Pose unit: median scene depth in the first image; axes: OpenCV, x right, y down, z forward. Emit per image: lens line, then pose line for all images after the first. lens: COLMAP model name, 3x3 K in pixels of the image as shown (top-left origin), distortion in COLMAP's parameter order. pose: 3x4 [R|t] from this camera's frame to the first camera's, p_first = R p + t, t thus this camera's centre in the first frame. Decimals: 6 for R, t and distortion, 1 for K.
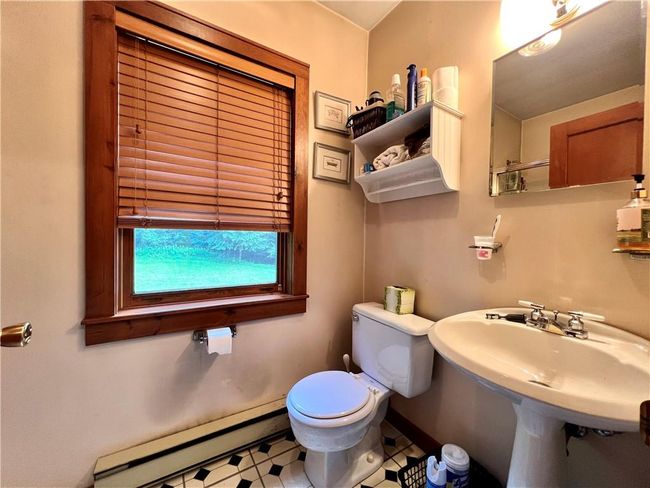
lens RADIAL K [[260.8, 0, 325.0], [0, 260.8, 244.0], [0, 0, 1]] dist [-0.001026, -0.000215]
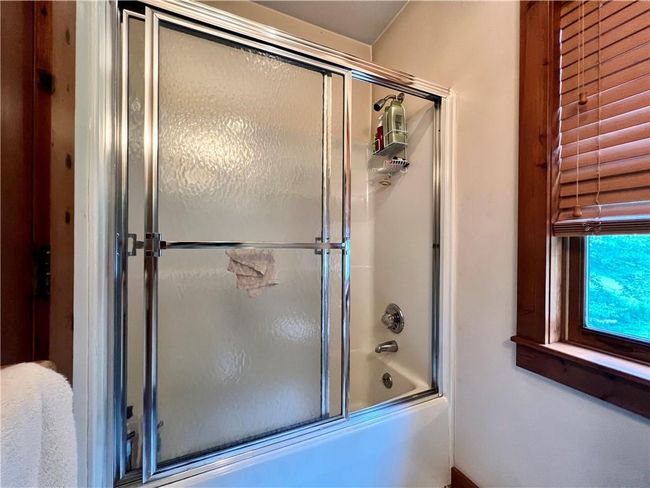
lens RADIAL K [[260.8, 0, 325.0], [0, 260.8, 244.0], [0, 0, 1]] dist [-0.001026, -0.000215]
pose [[-0.144024, -0.010573, -0.989518, 0.094838], [-0.030322, 0.999521, -0.006266, -0.013110], [0.989110, 0.029102, -0.144275, 0.407778]]
